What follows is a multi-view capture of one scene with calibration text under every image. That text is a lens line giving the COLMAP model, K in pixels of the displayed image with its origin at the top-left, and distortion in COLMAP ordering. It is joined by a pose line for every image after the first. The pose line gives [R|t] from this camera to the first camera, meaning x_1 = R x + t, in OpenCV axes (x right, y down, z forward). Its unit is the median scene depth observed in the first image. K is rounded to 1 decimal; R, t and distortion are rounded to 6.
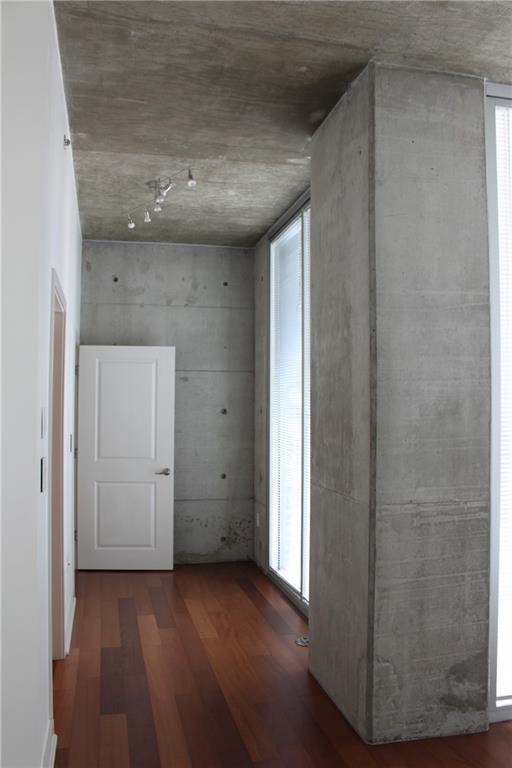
lens RADIAL K [[656.8, 0, 245.1], [0, 656.8, 386.5], [0, 0, 1]] dist [-0.157493, 0.170750]
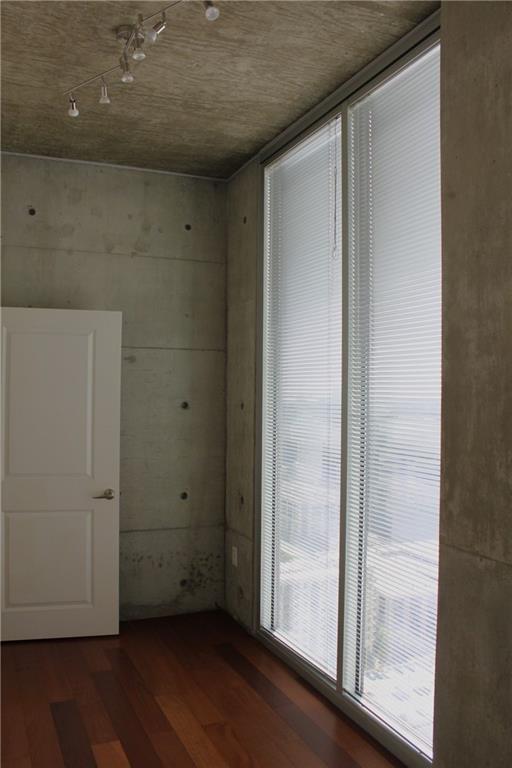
lens RADIAL K [[656.8, 0, 245.1], [0, 656.8, 386.5], [0, 0, 1]] dist [-0.157493, 0.170750]
pose [[0.981934, 0.006114, 0.189125, -0.108022], [-0.010778, 0.999662, 0.023643, -0.000185], [-0.188917, -0.025254, 0.981668, 0.302099]]
